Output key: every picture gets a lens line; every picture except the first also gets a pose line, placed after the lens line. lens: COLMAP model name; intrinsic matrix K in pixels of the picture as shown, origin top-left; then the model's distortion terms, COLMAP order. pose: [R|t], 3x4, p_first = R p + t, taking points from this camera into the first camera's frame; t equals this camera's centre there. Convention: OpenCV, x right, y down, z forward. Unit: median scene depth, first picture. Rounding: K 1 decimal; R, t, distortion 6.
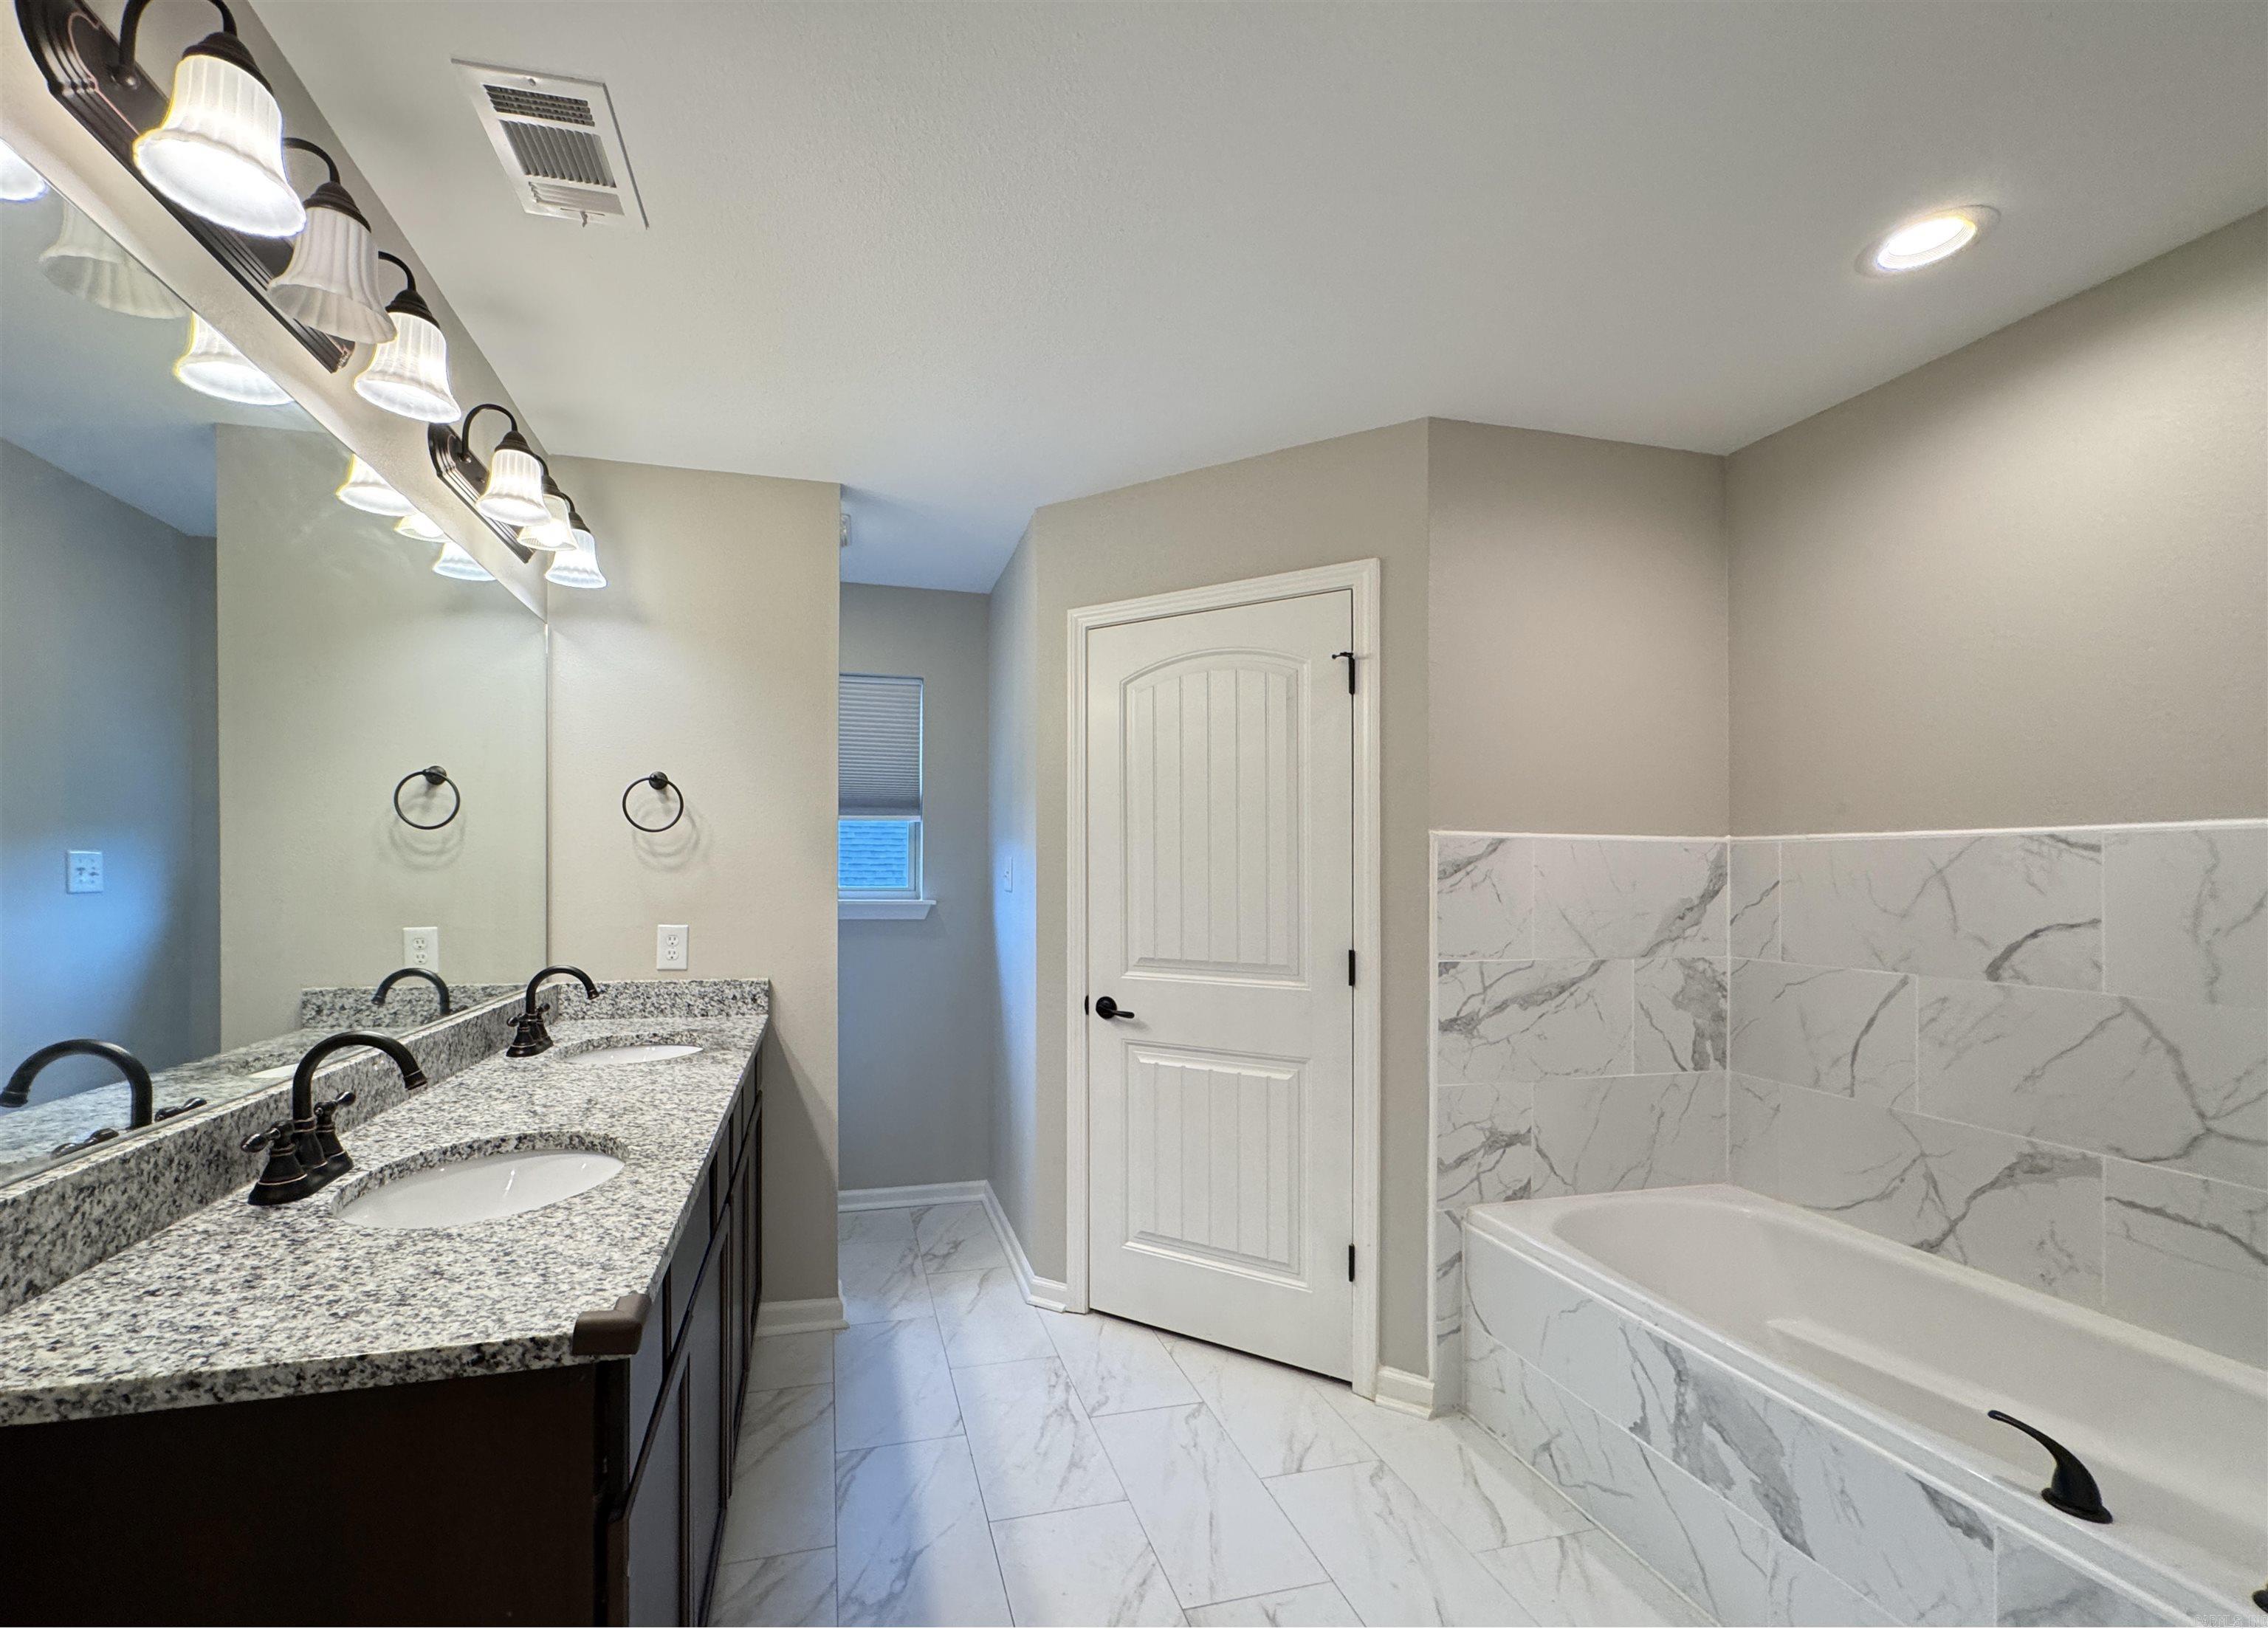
lens RADIAL K [[921.5, 0, 1093.0], [0, 921.5, 875.1], [0, 0, 1]] dist [-0.002275, 0.000564]
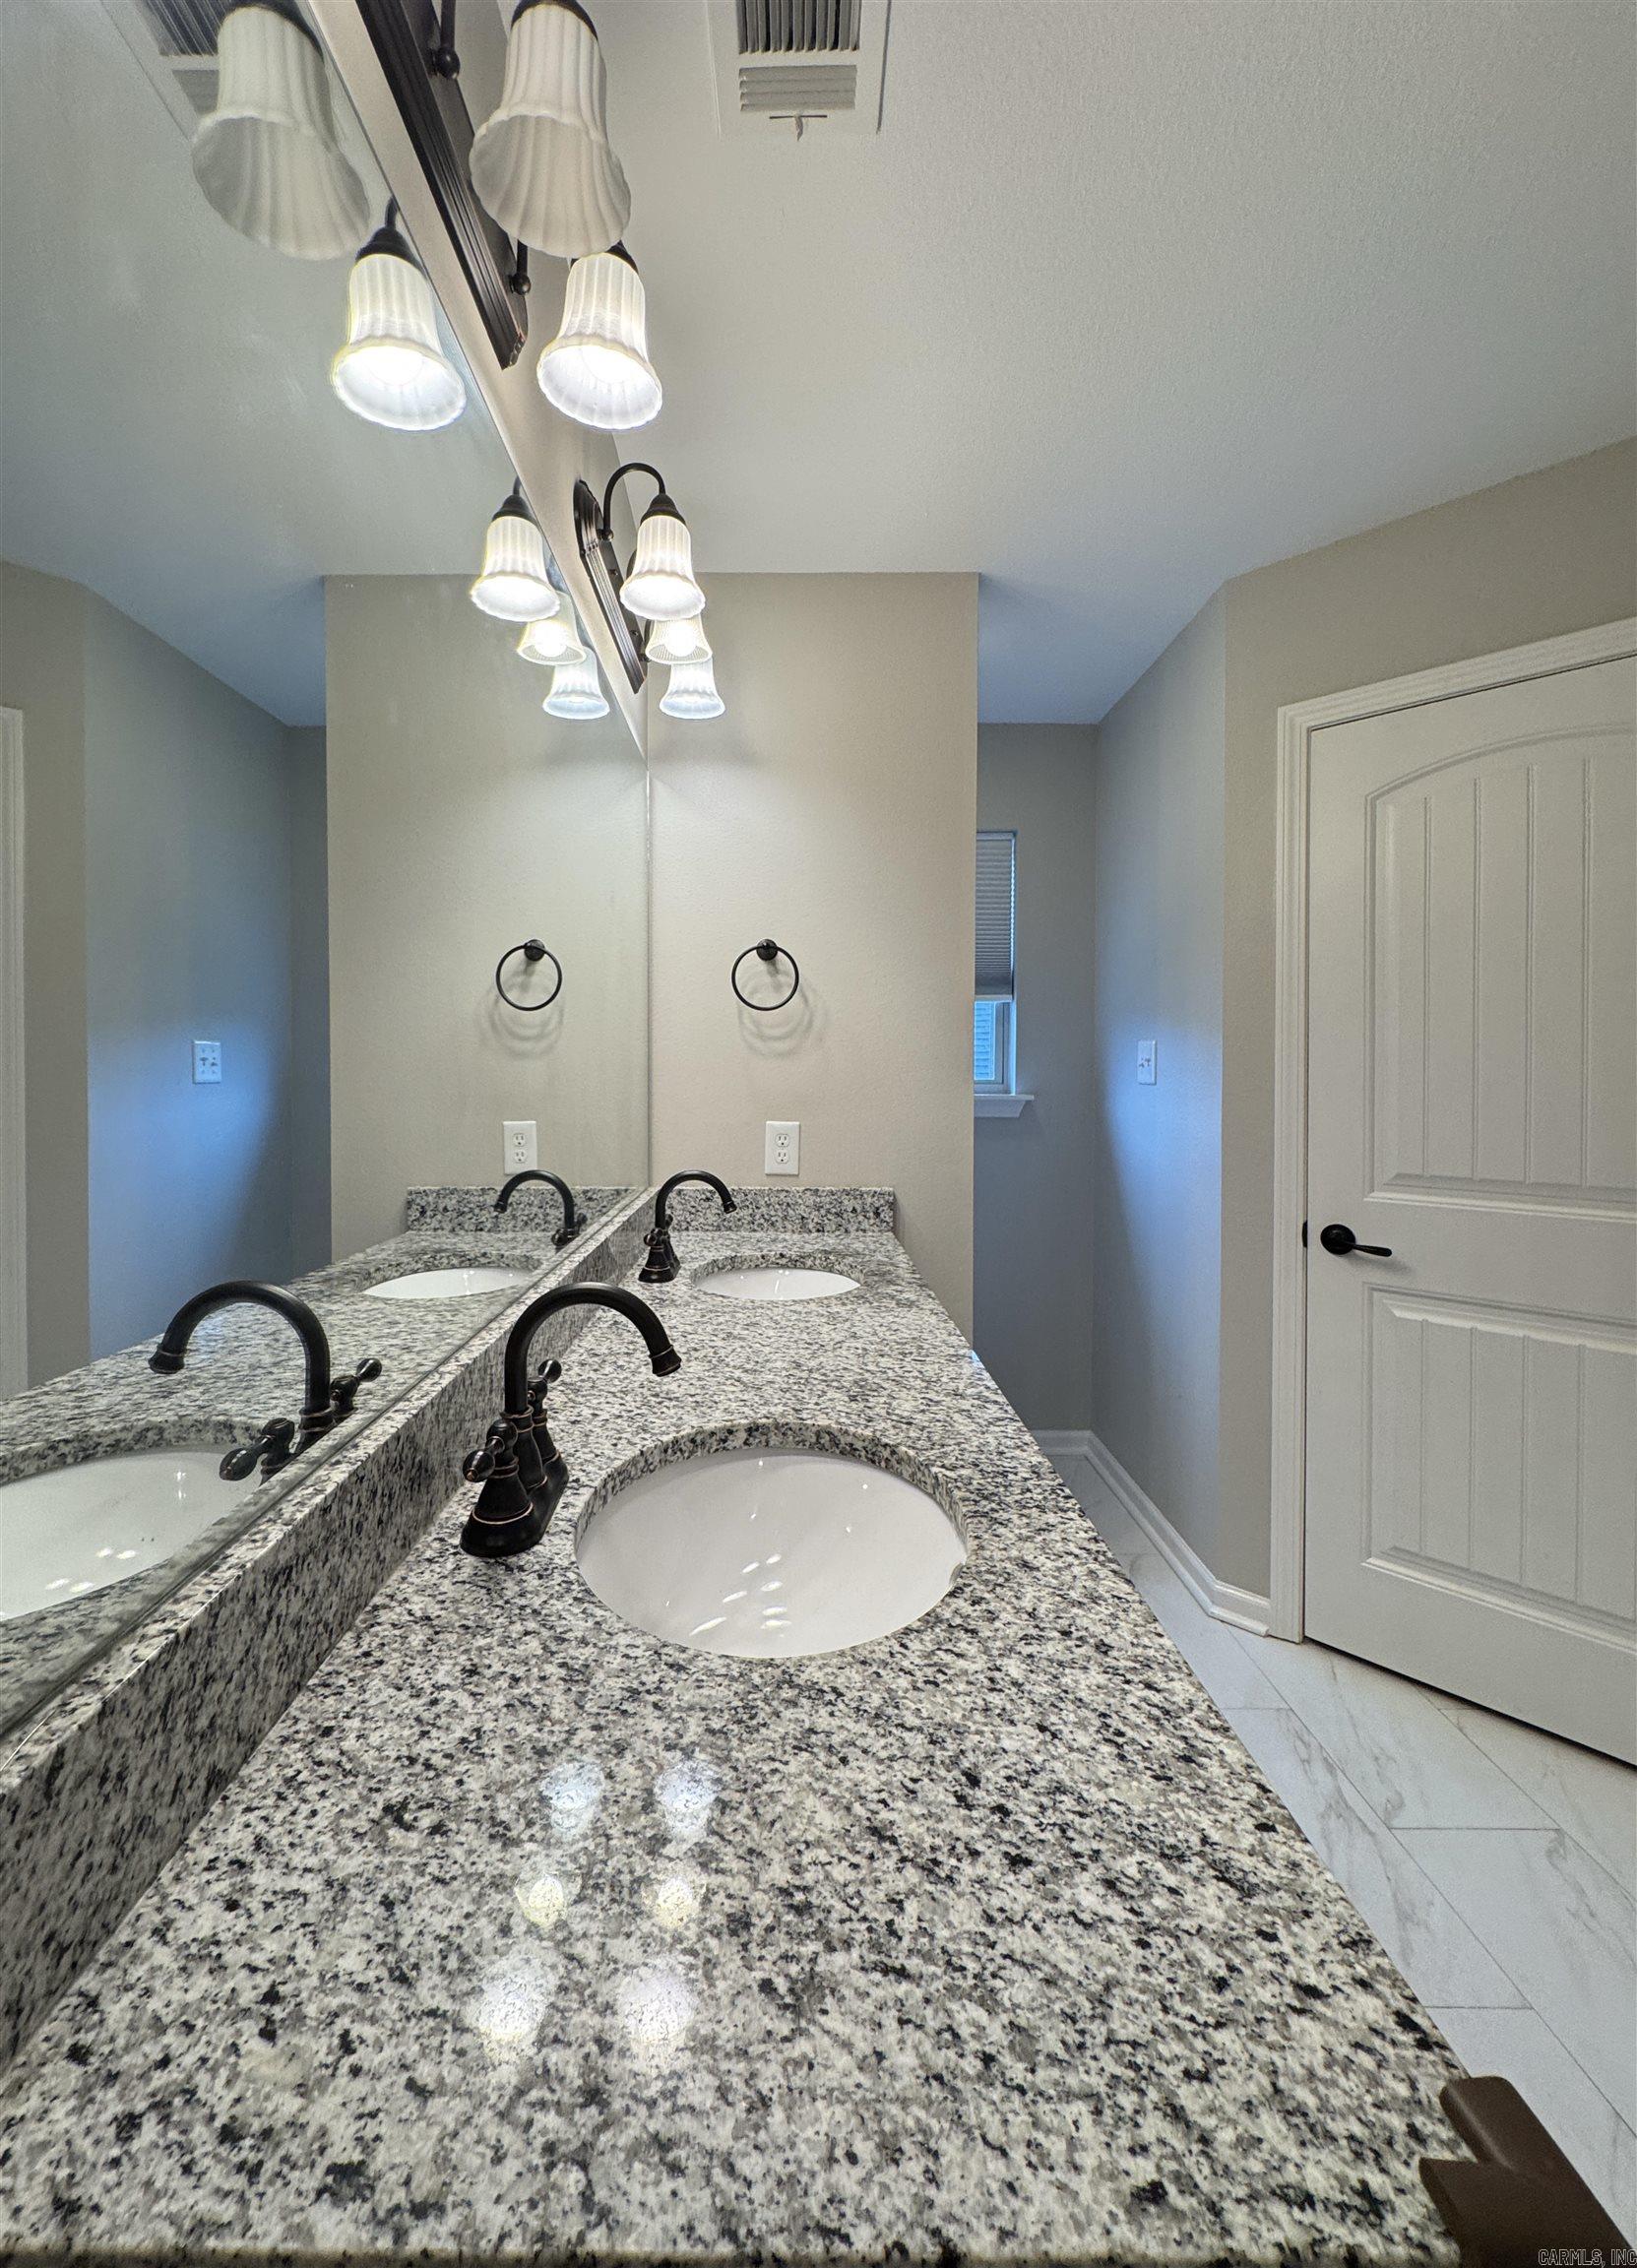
lens RADIAL K [[921.6, 0, 814.4], [0, 921.6, 1080.2], [0, 0, 1]] dist [-0.002275, 0.000564]
pose [[0.972420, 0.000718, -0.233236, -0.277617], [0.001273, 0.999964, 0.008386, 0.011004], [0.233233, -0.008452, 0.972384, 0.226582]]
